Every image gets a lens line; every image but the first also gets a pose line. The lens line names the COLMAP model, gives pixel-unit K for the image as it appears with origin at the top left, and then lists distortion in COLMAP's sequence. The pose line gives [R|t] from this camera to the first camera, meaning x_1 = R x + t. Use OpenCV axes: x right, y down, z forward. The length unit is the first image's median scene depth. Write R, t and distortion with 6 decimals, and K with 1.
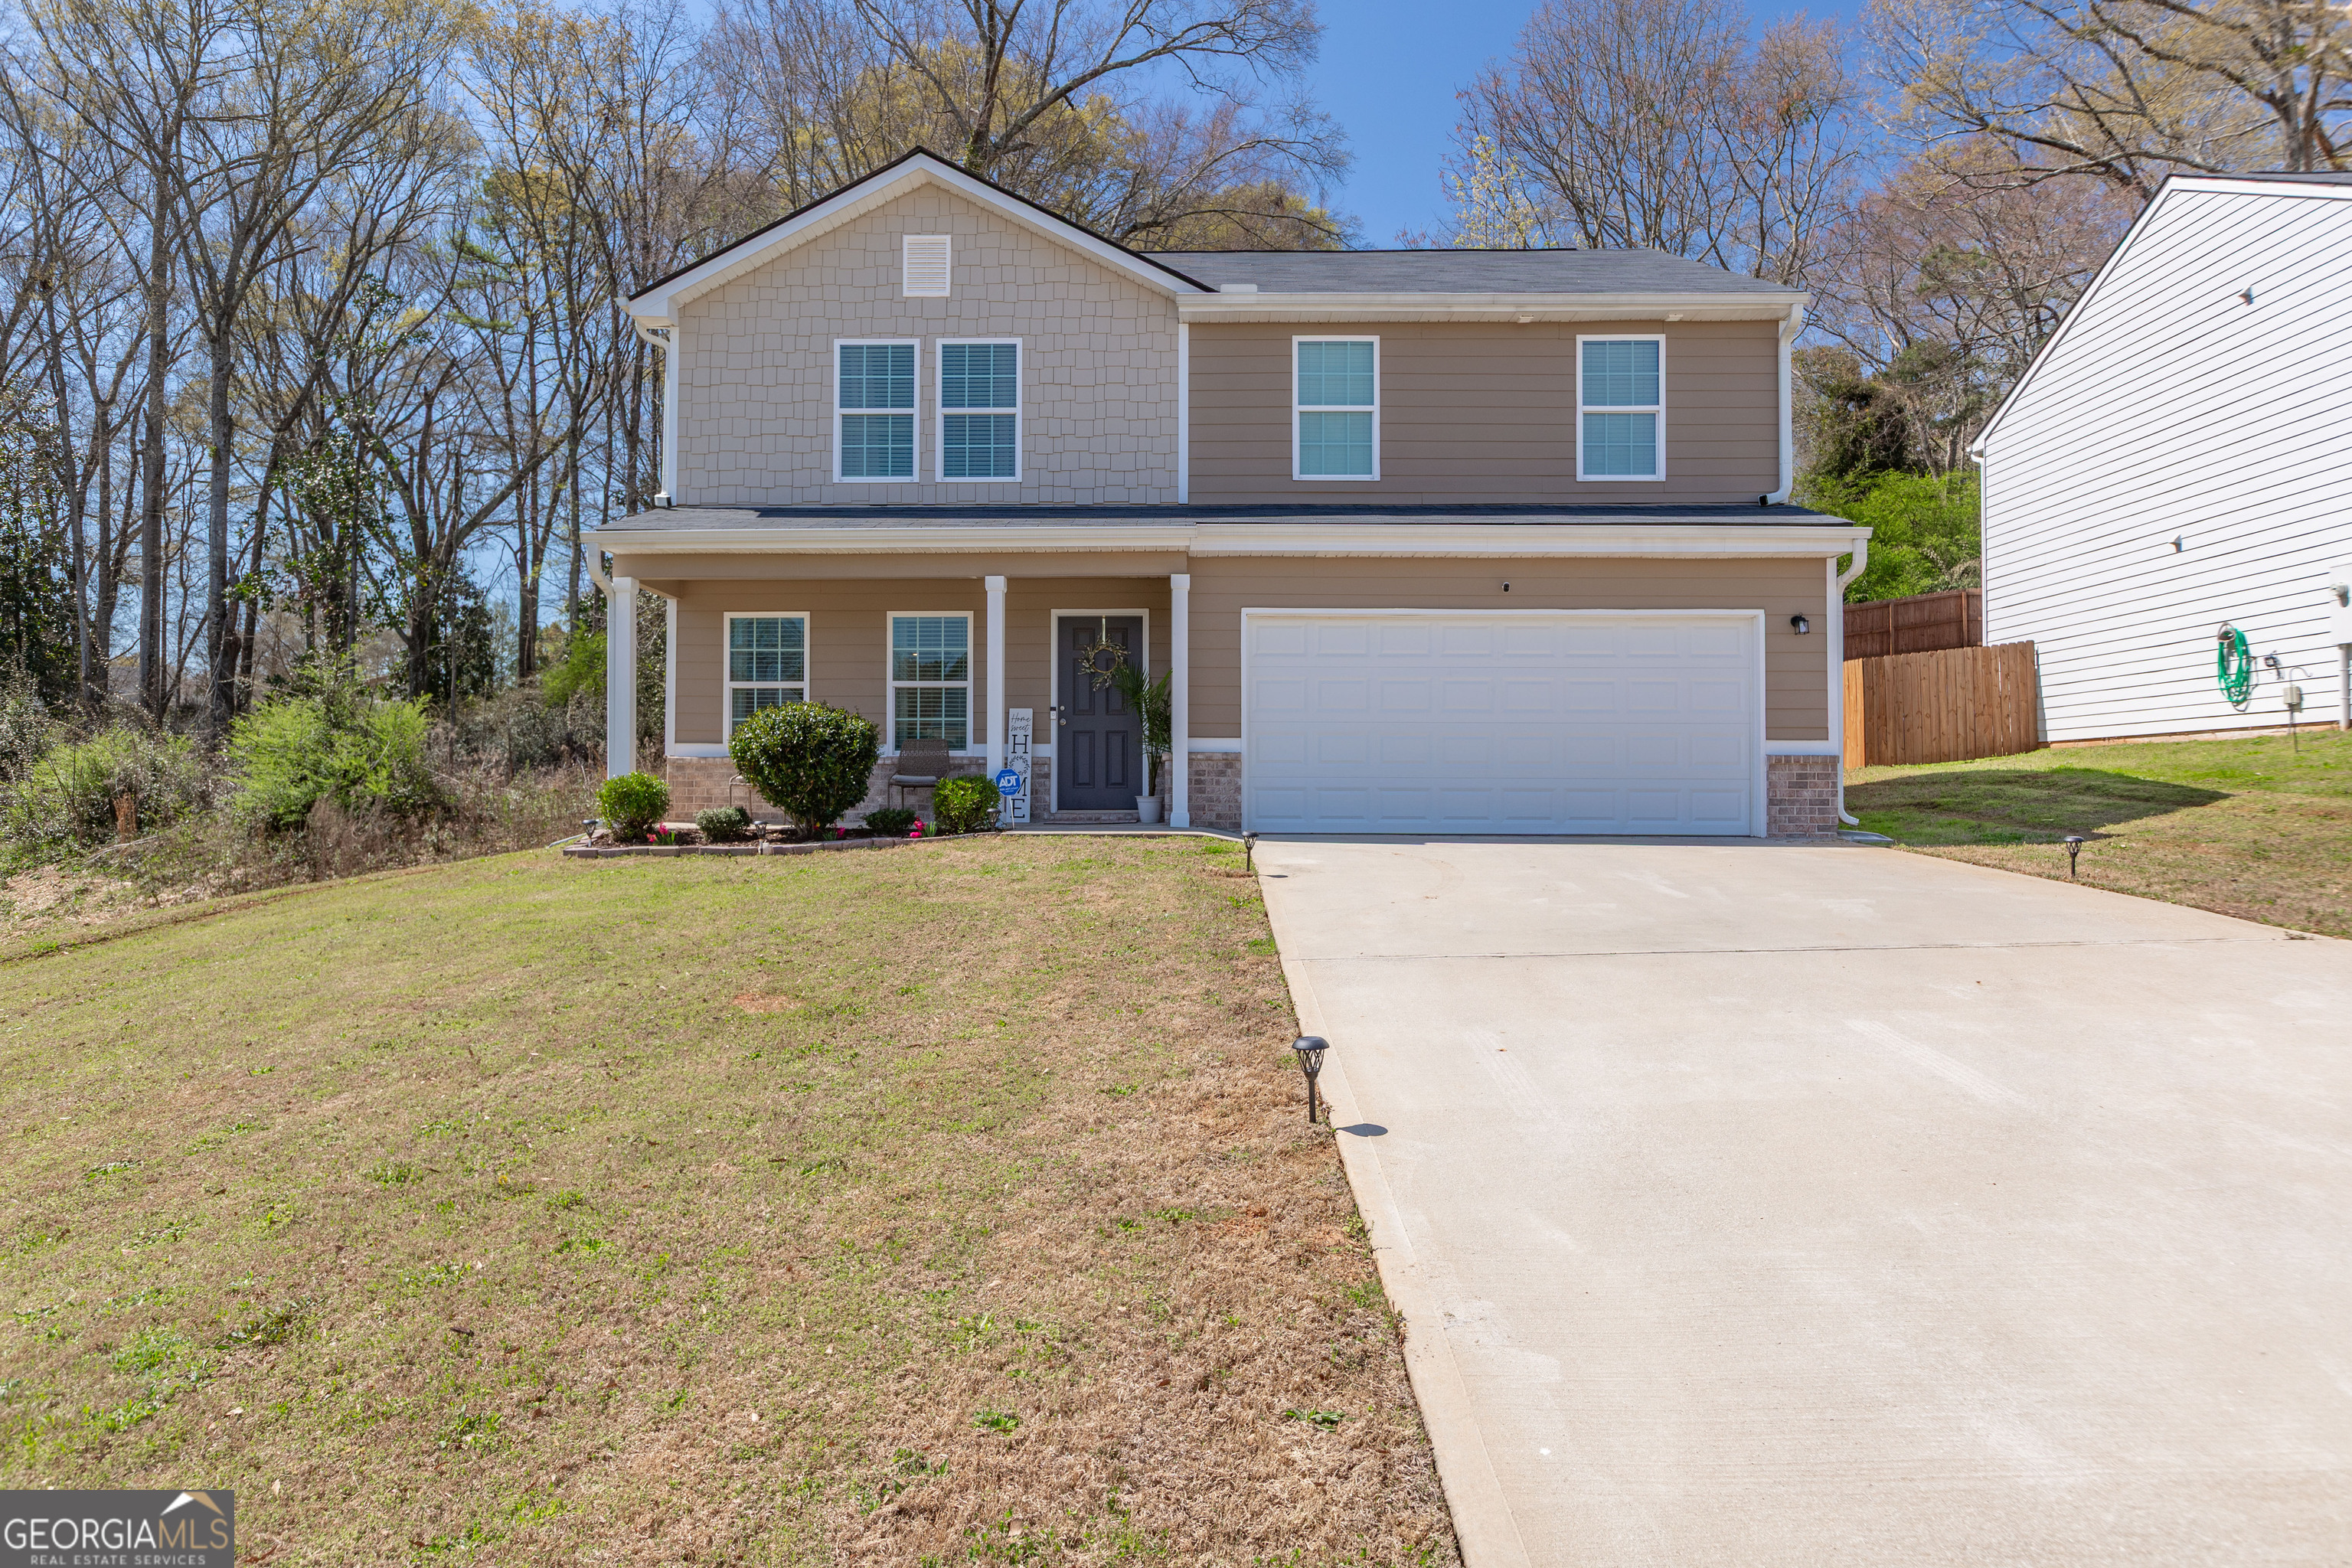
lens RADIAL K [[1375.7, 0, 1181.2], [0, 1375.7, 771.7], [0, 0, 1]] dist [0.001495, -0.004030]
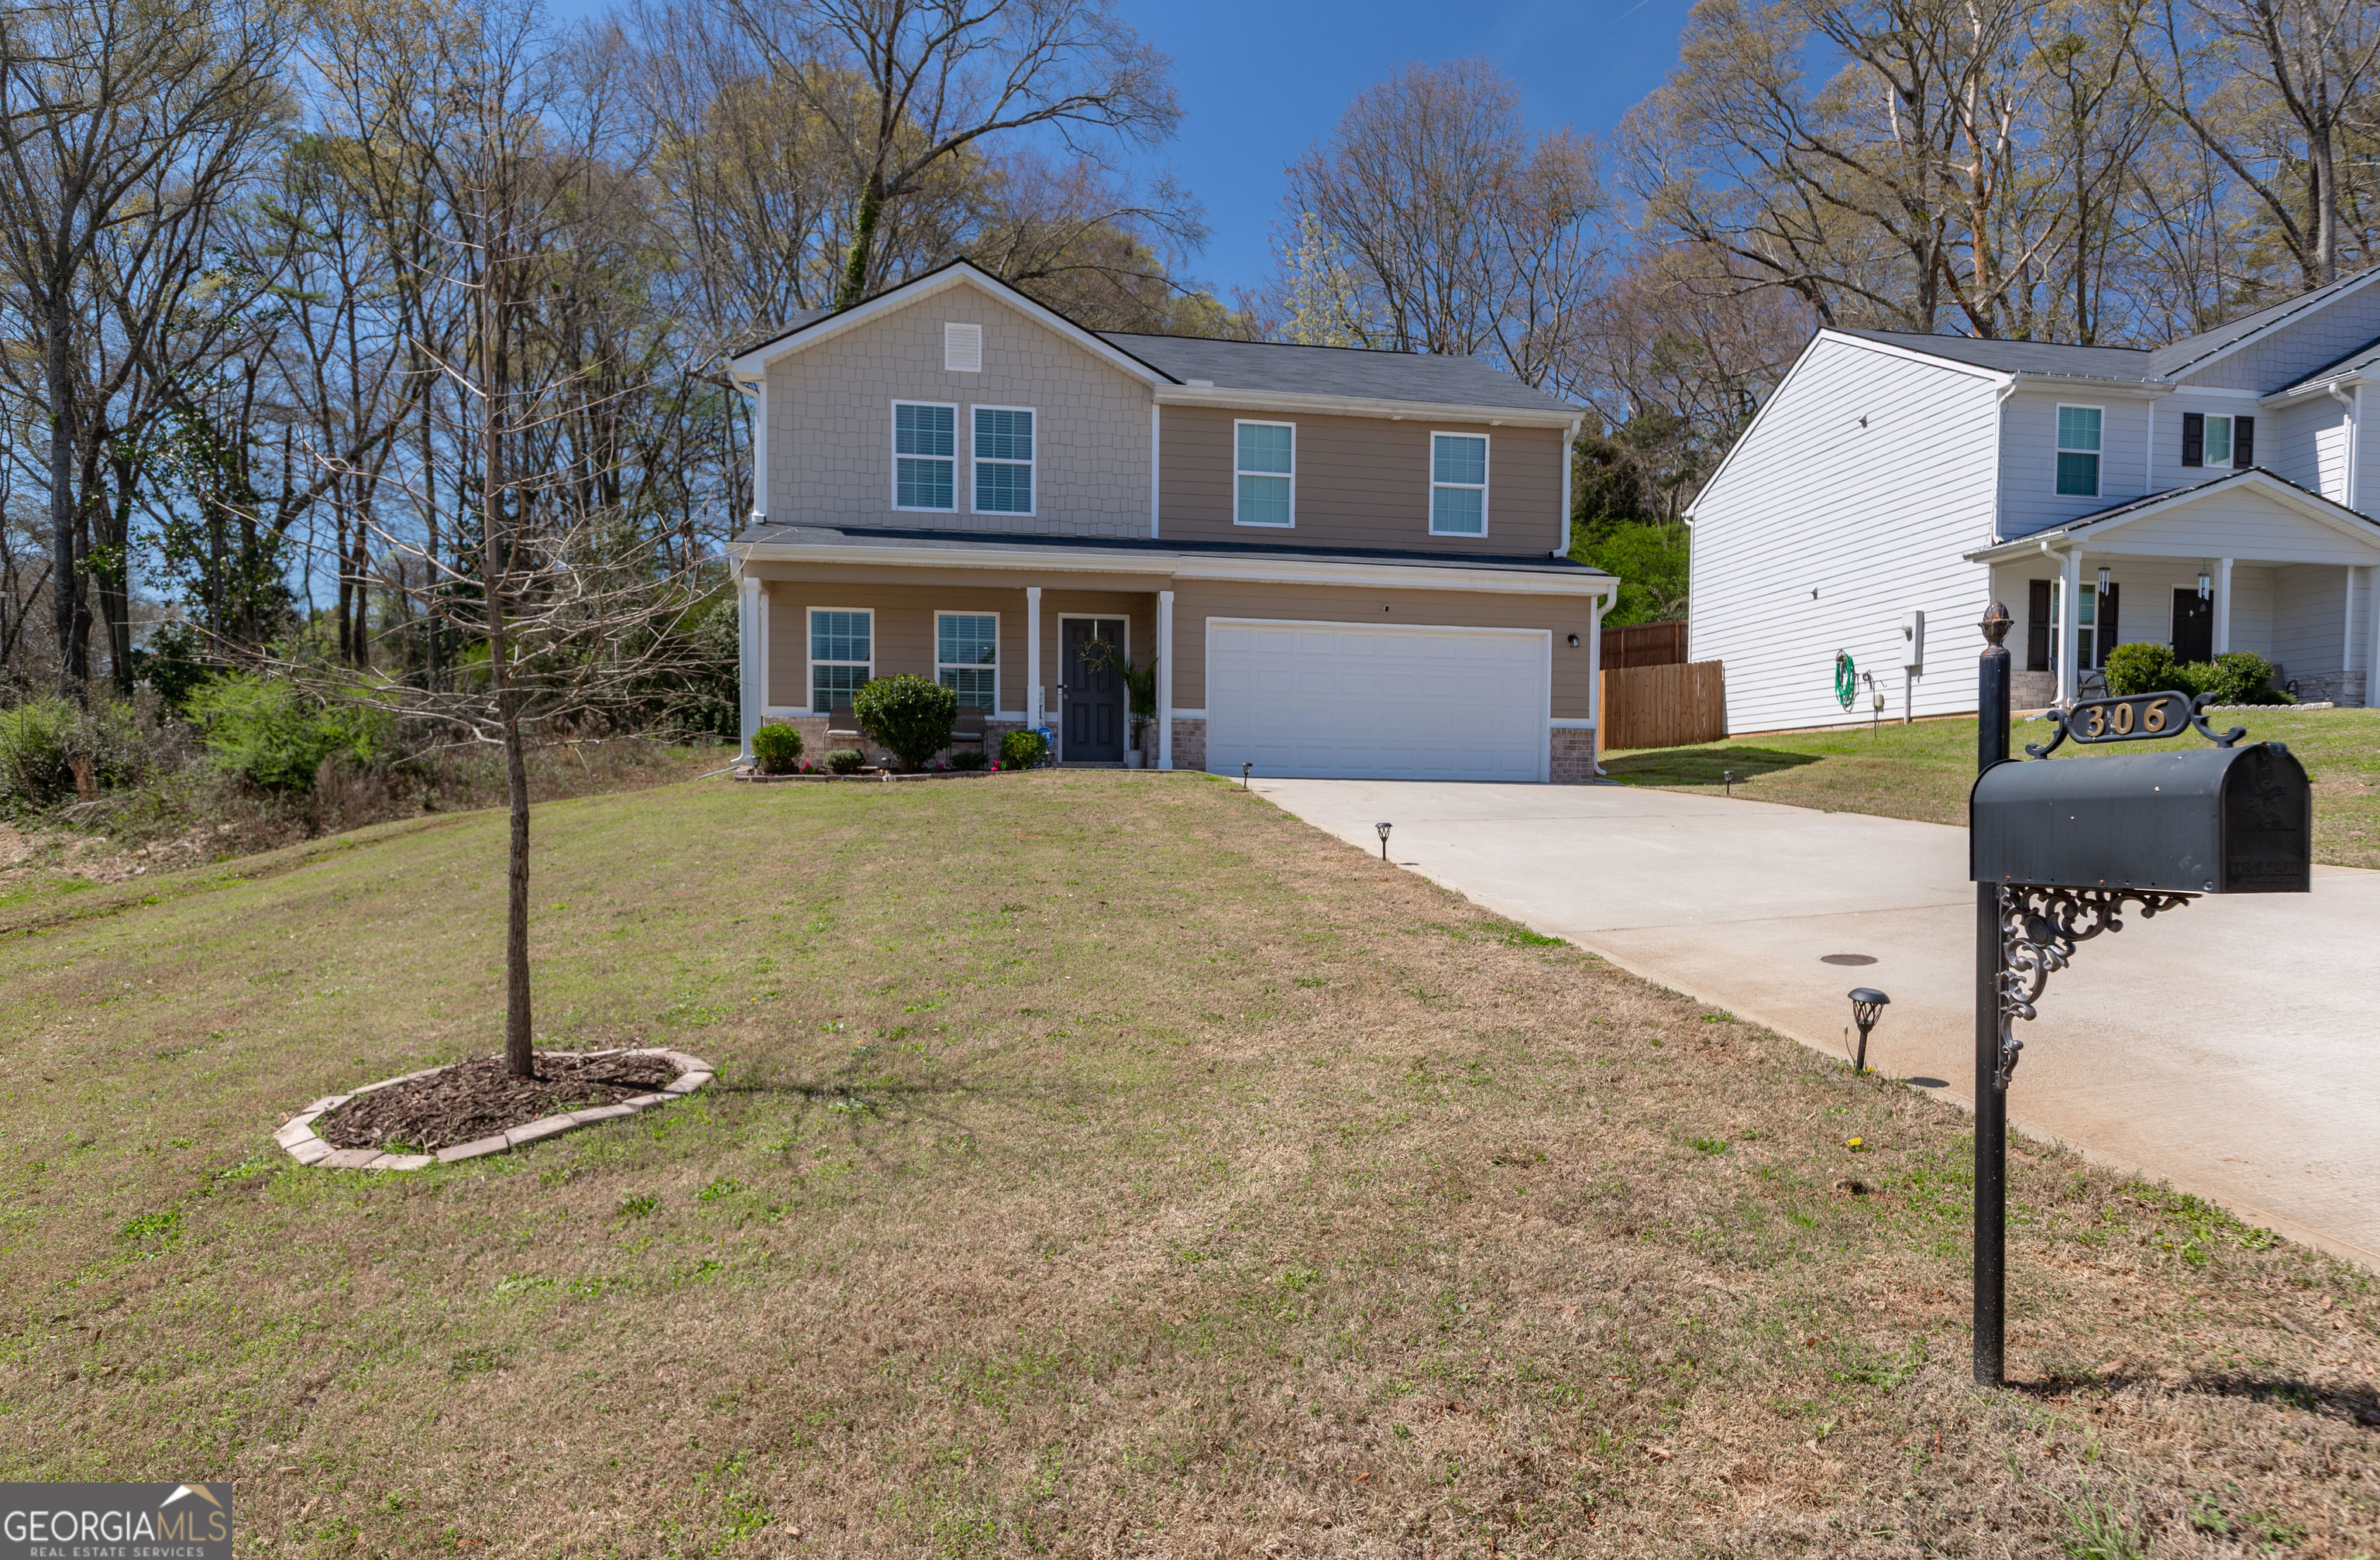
lens RADIAL K [[1321.2, 0, 1223.7], [0, 1321.2, 856.7], [0, 0, 1]] dist [-0.000631, 0.003719]
pose [[0.982063, -0.000057, 0.188555, -0.178994], [-0.011450, 0.998137, 0.059934, 0.042092], [-0.188207, -0.061018, 0.980232, -0.322712]]
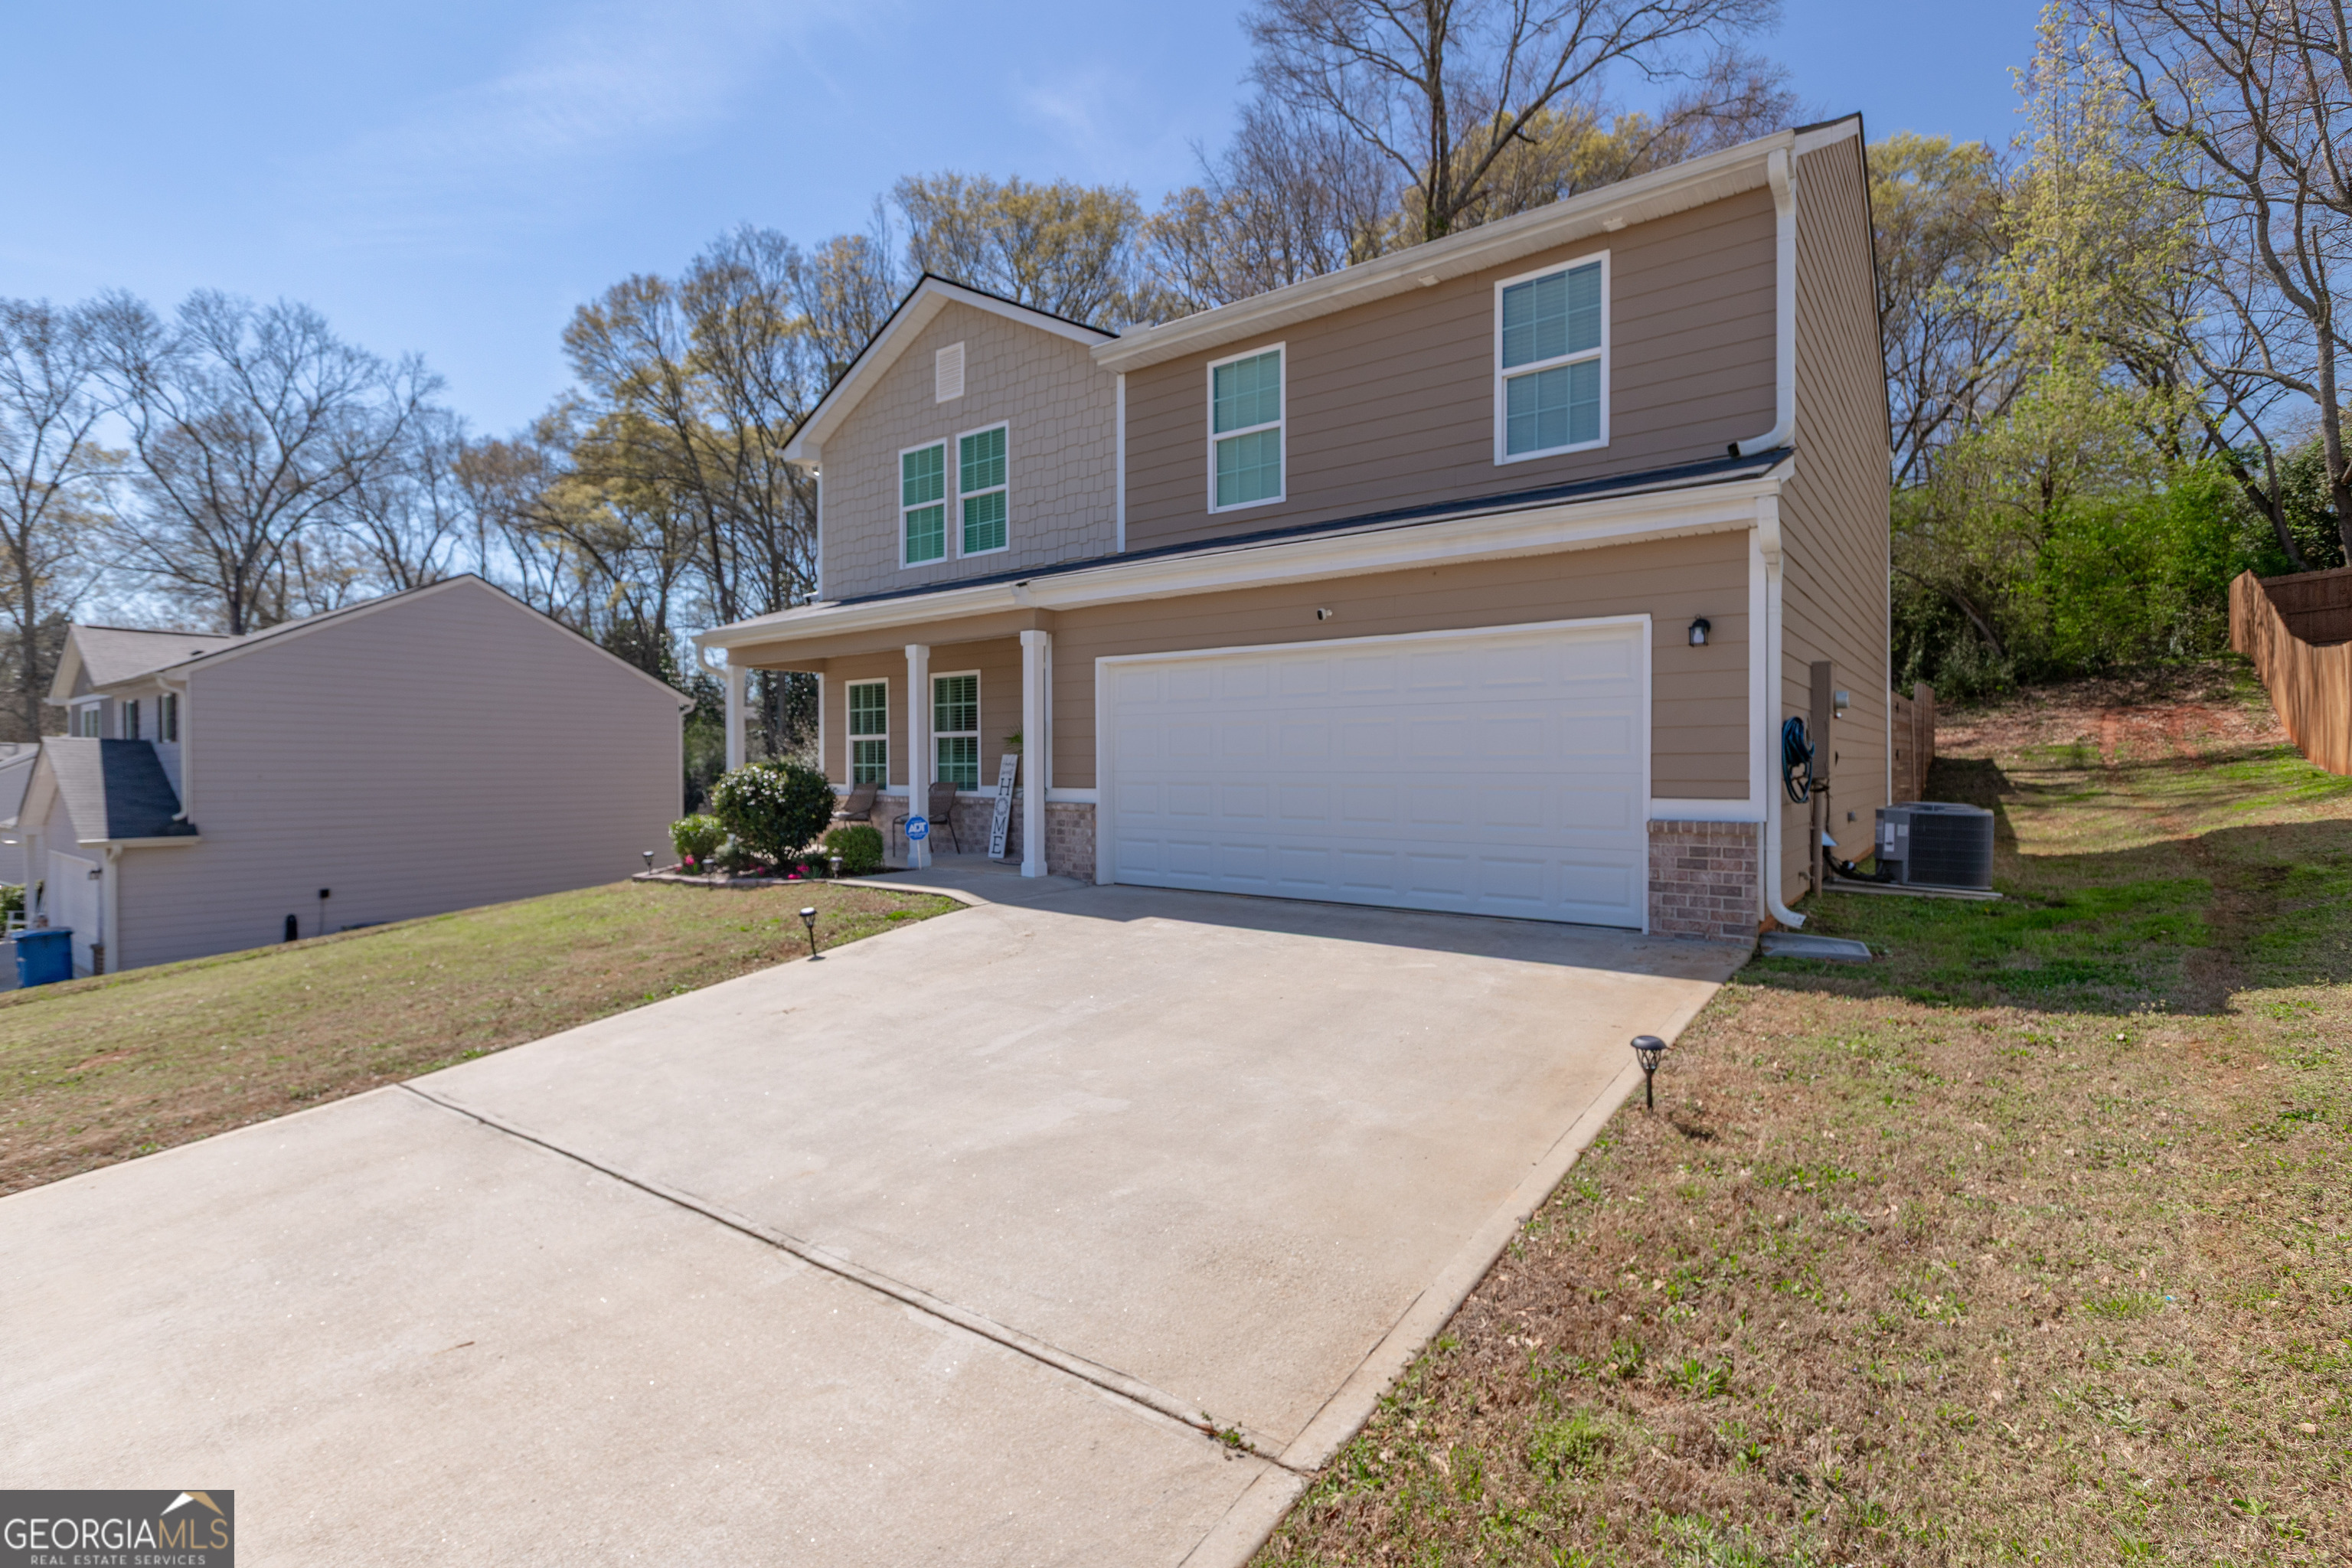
lens RADIAL K [[1079.5, 0, 1178.5], [0, 1079.5, 777.1], [0, 0, 1]] dist [0.005336, -0.000432]
pose [[0.806665, 0.001951, -0.591005, 0.509234], [0.017214, 0.999493, 0.026795, -0.048360], [0.590758, -0.031788, 0.806222, 0.370026]]
